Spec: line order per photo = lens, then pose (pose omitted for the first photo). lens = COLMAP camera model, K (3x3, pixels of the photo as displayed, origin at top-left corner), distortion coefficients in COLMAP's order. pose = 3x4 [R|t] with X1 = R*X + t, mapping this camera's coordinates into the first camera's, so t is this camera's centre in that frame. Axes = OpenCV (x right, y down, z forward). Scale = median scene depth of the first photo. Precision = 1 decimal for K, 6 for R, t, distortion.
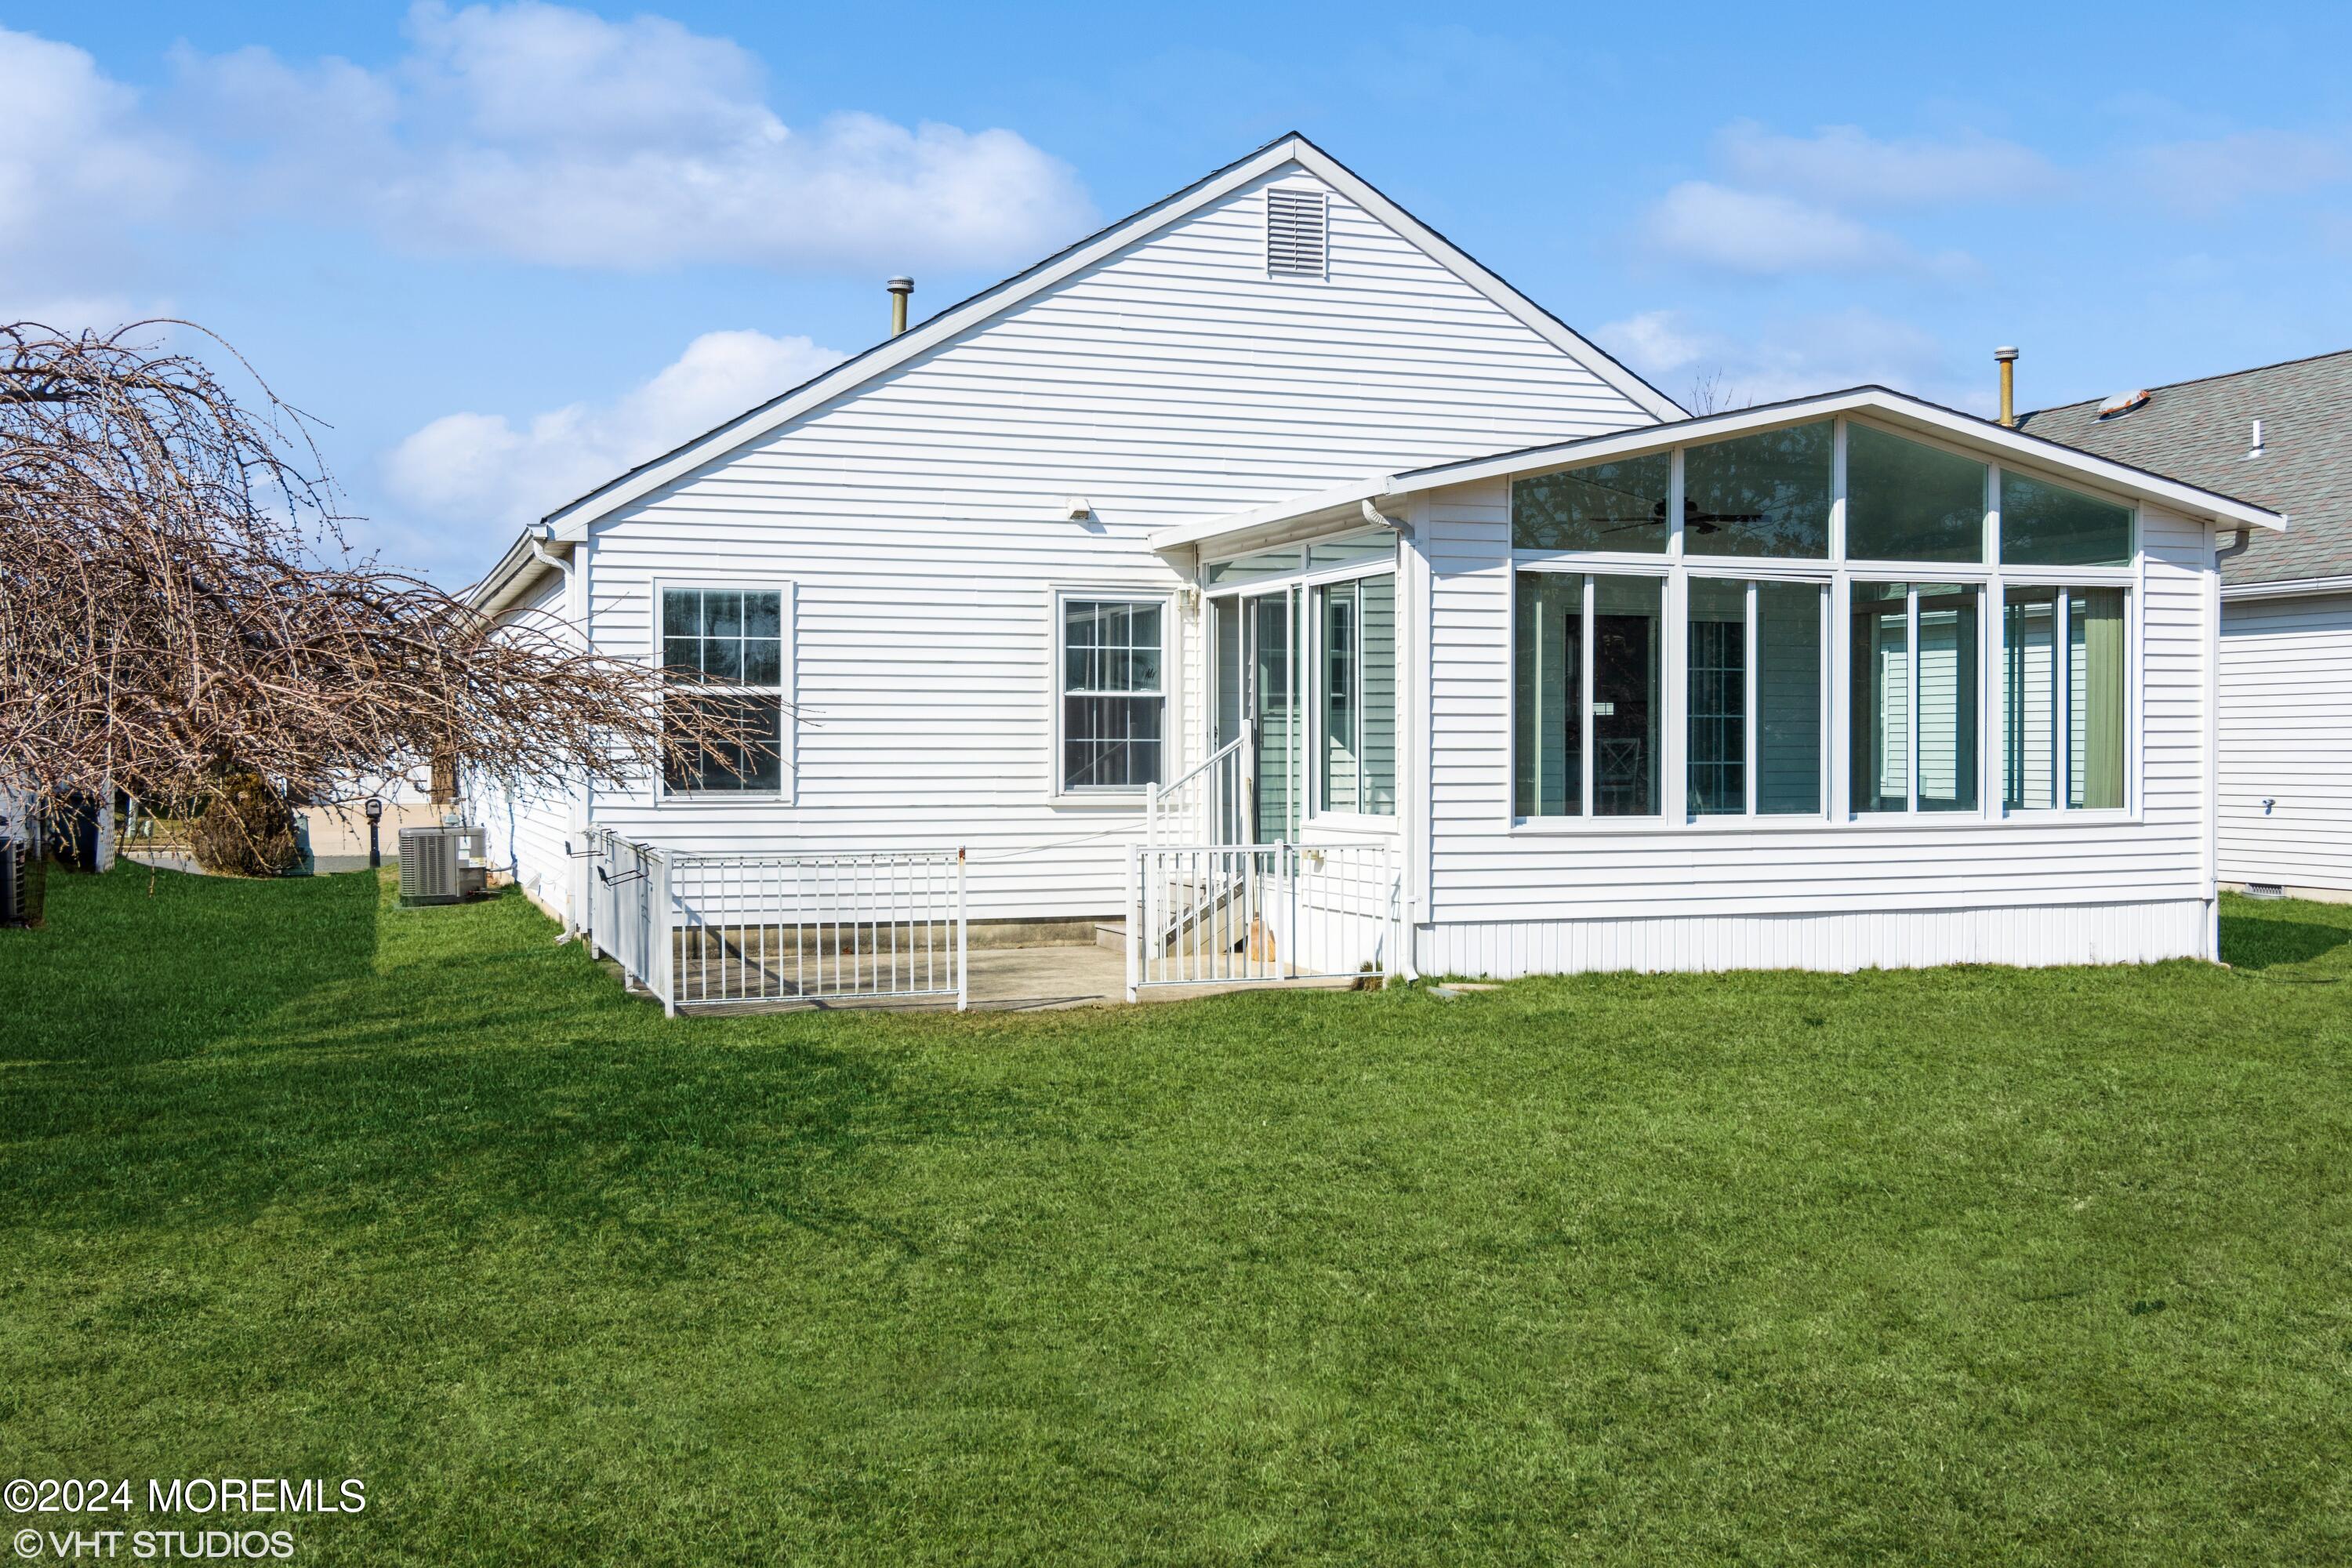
lens RADIAL K [[2297.2, 0, 1176.0], [0, 2297.2, 784.0], [0, 0, 1]] dist [0.001479, 0.000904]
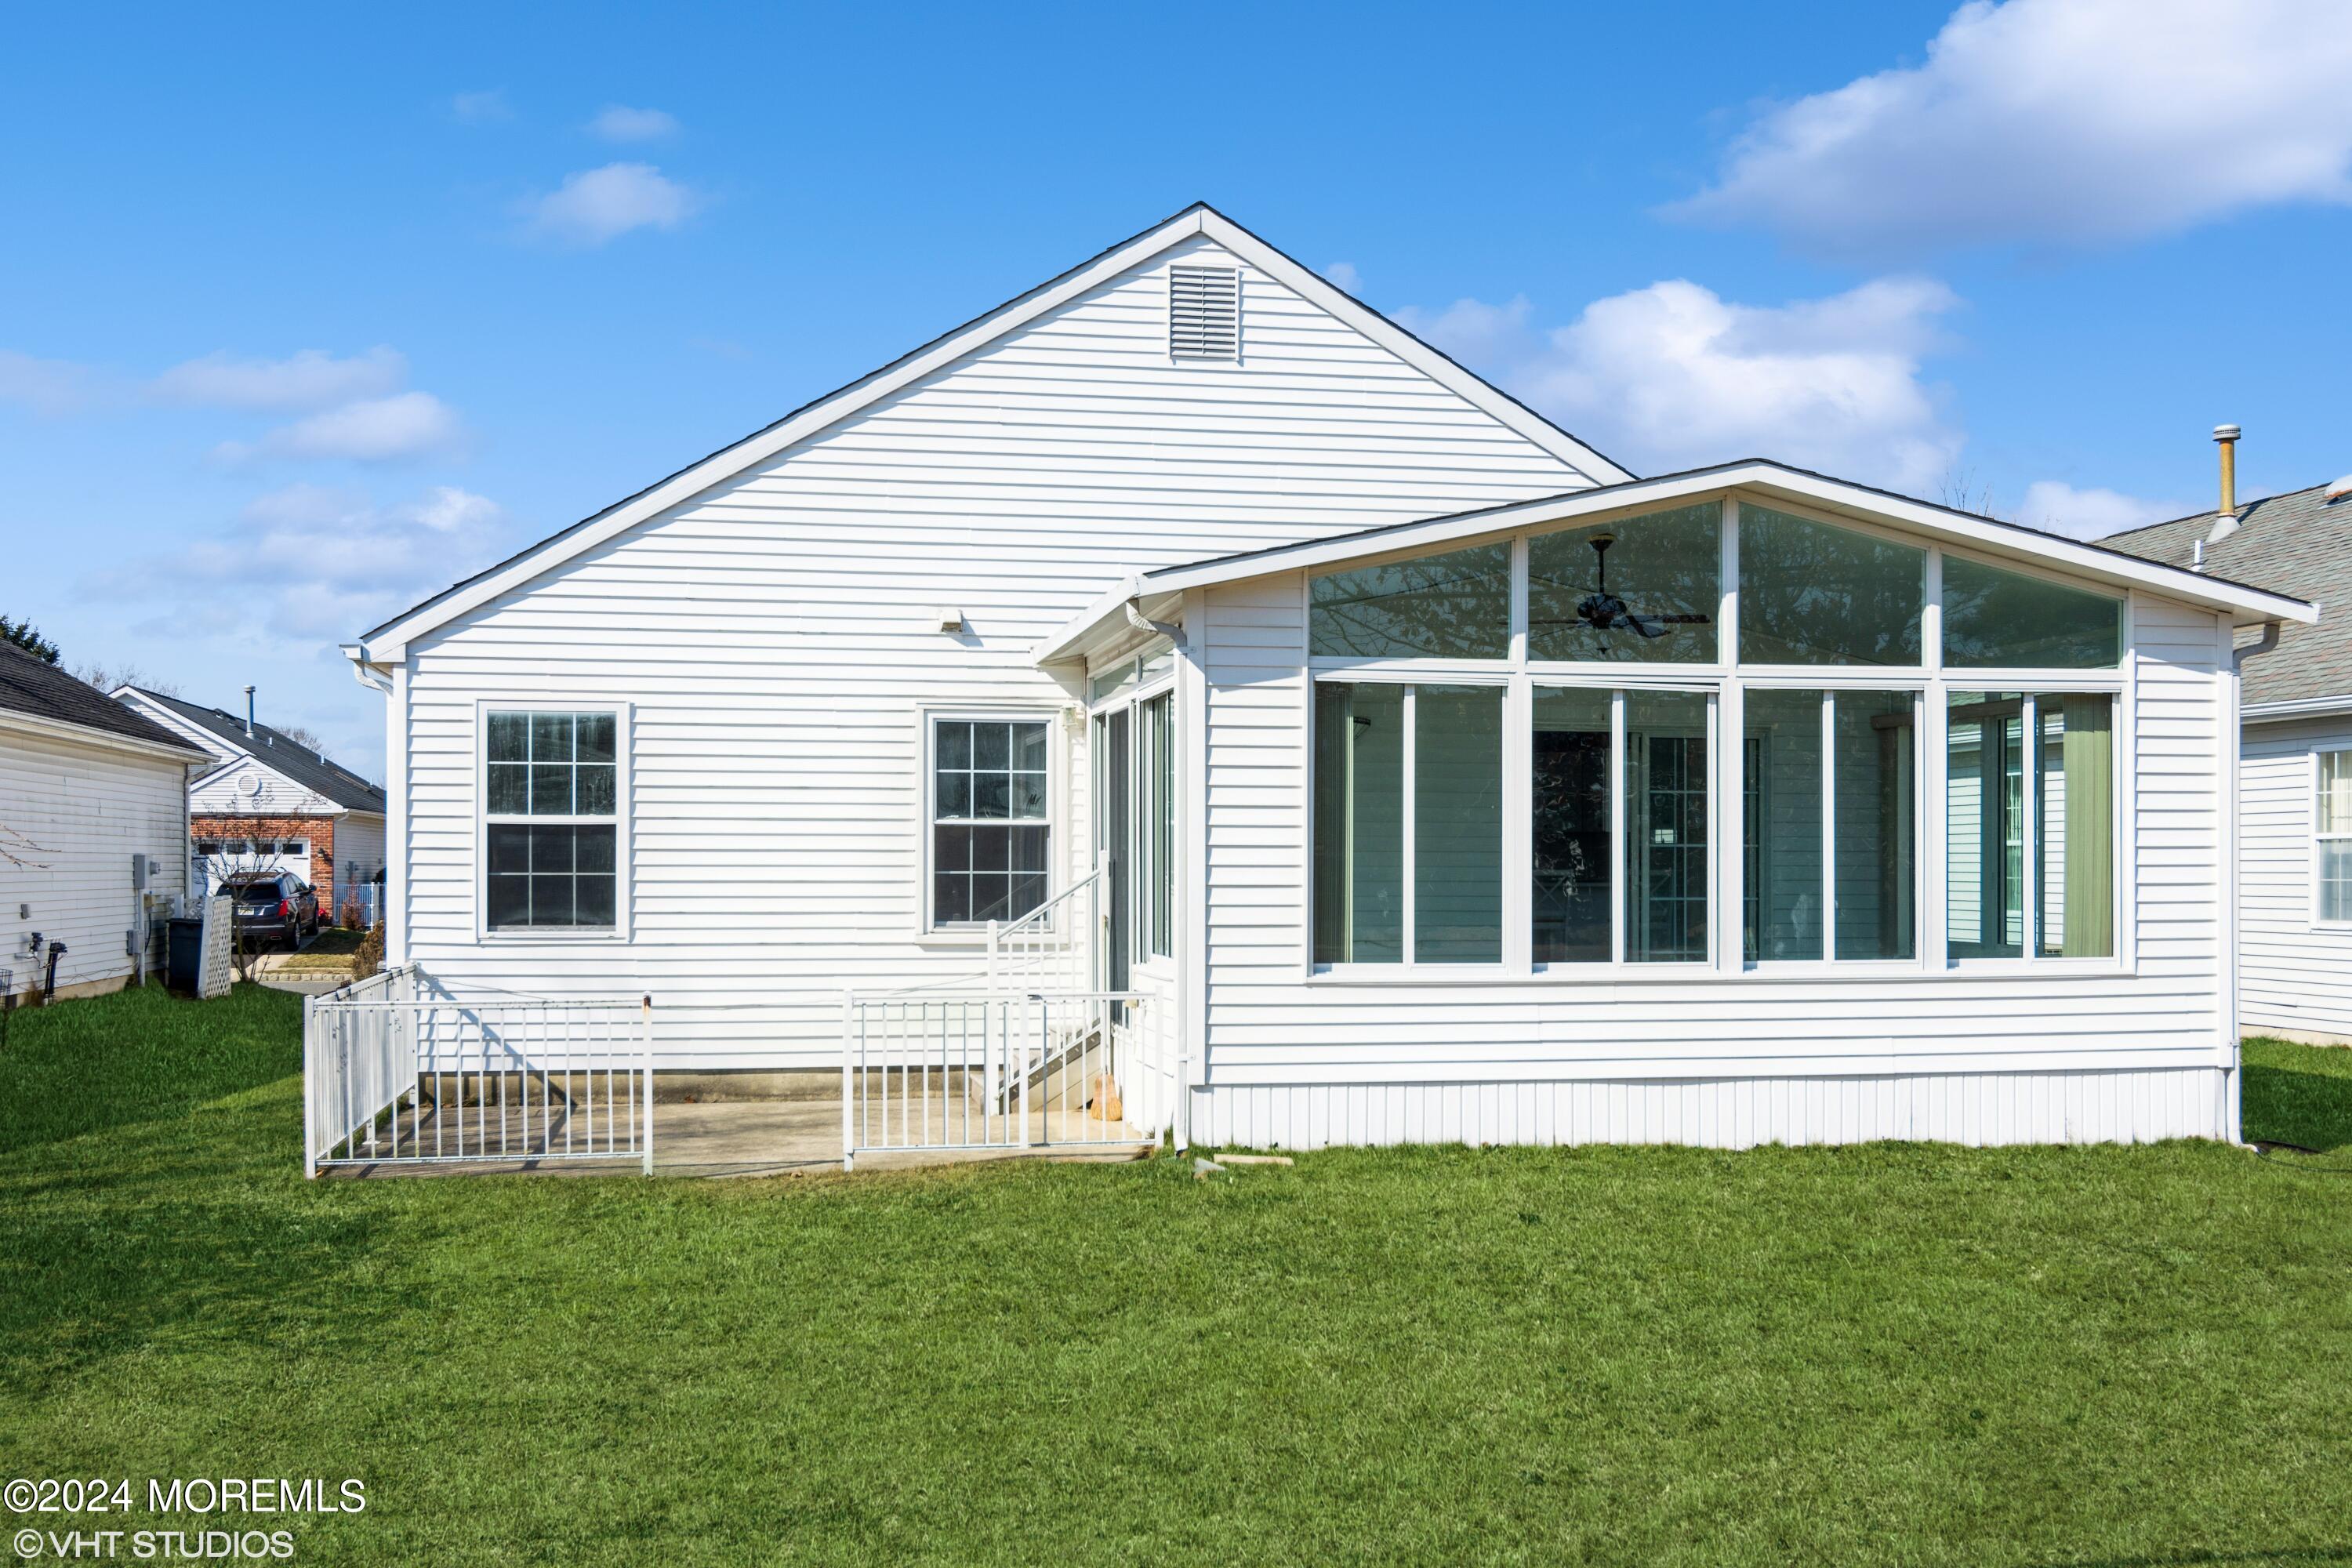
lens RADIAL K [[2314.2, 0, 1177.1], [0, 2314.2, 870.9], [0, 0, 1]] dist [0.001344, -0.000188]
pose [[0.986707, 0.001760, -0.162497, 0.211062], [-0.004354, 0.999869, -0.015612, -0.006209], [0.162449, 0.016112, 0.986585, 0.112308]]
